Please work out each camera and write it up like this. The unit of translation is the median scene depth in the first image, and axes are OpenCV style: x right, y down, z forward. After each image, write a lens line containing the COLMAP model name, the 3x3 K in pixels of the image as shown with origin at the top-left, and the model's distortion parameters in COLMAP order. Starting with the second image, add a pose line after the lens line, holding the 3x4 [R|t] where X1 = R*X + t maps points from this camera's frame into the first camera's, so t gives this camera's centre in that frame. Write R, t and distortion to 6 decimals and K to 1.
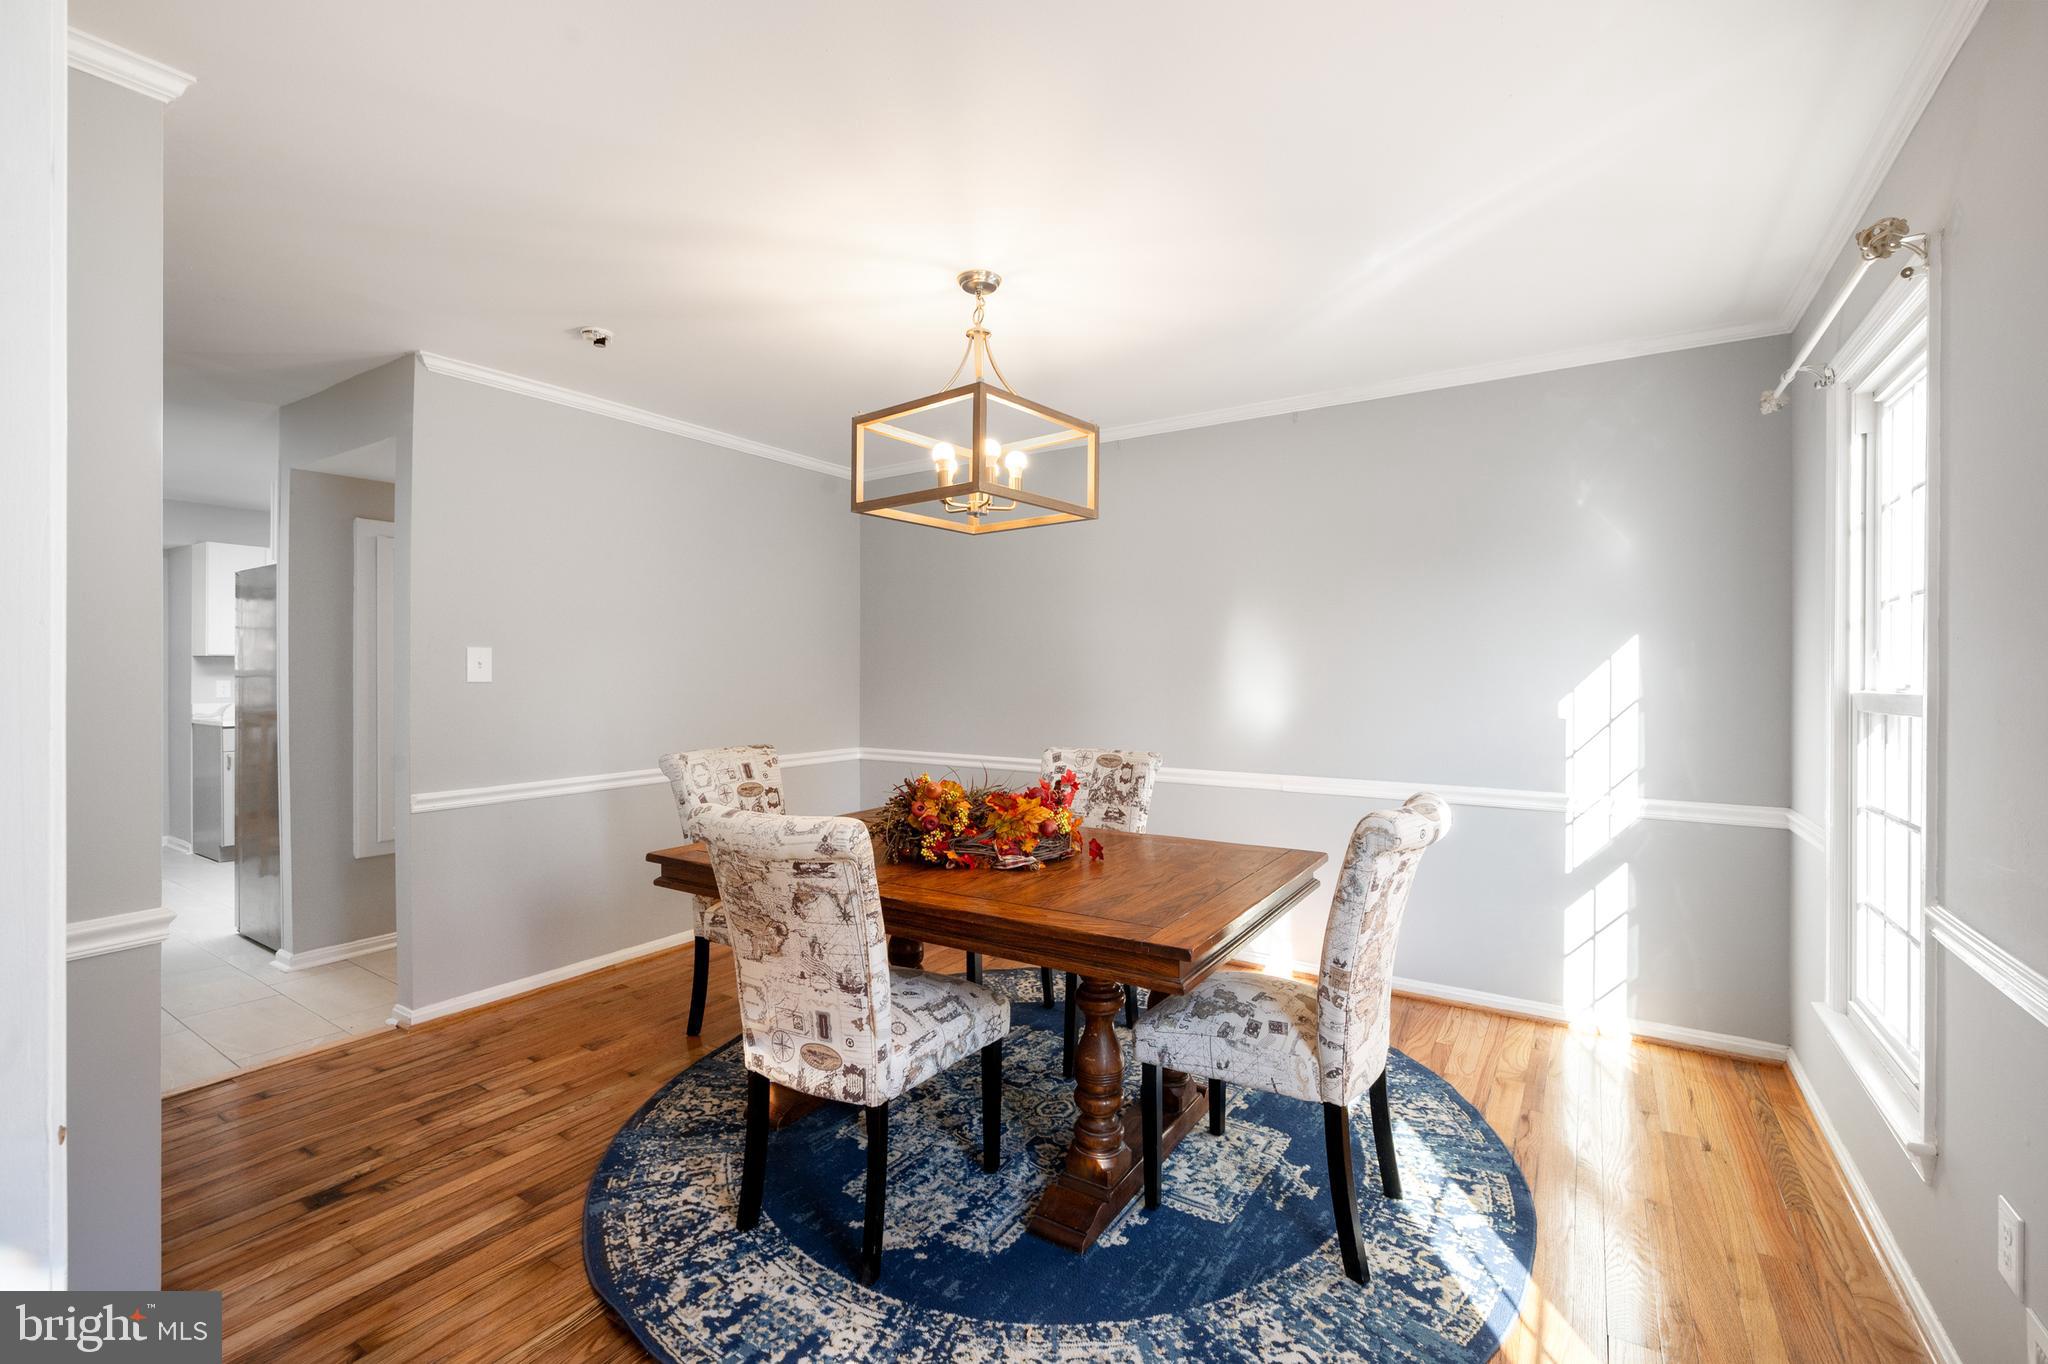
lens RADIAL K [[876.4, 0, 1035.1], [0, 876.4, 680.7], [0, 0, 1]] dist [-0.000066, -0.000085]
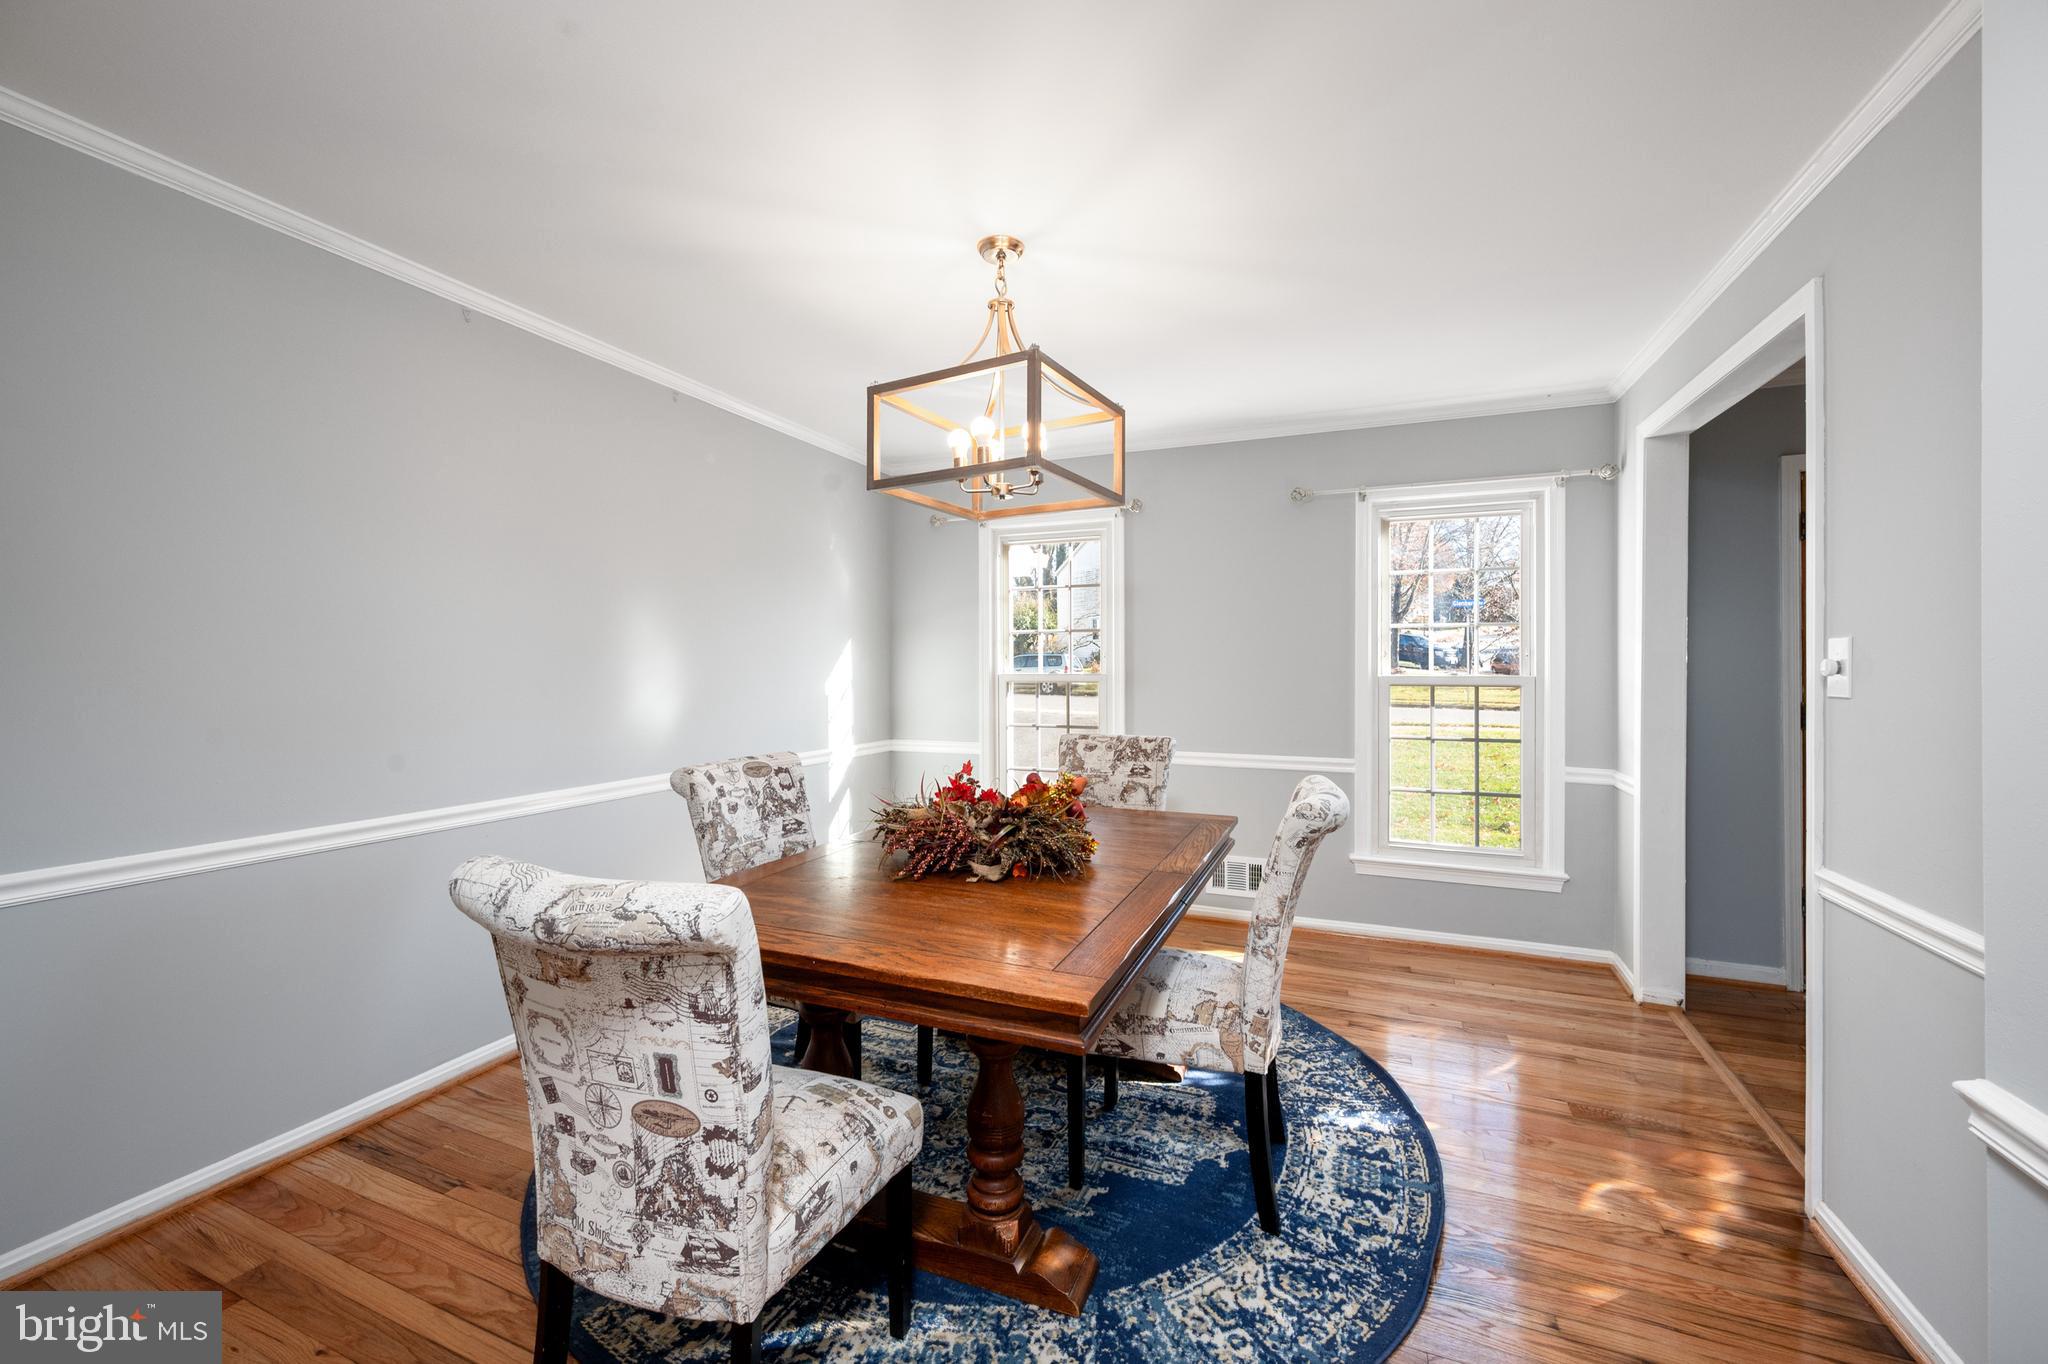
lens RADIAL K [[809.1, 0, 1024.7], [0, 809.1, 674.6], [0, 0, 1]] dist [-0.001127, -0.000275]
pose [[-0.171372, -0.010574, 0.985150, -1.201811], [0.001707, 0.999938, 0.011029, -0.012659], [-0.985205, 0.003572, -0.171344, 1.465661]]
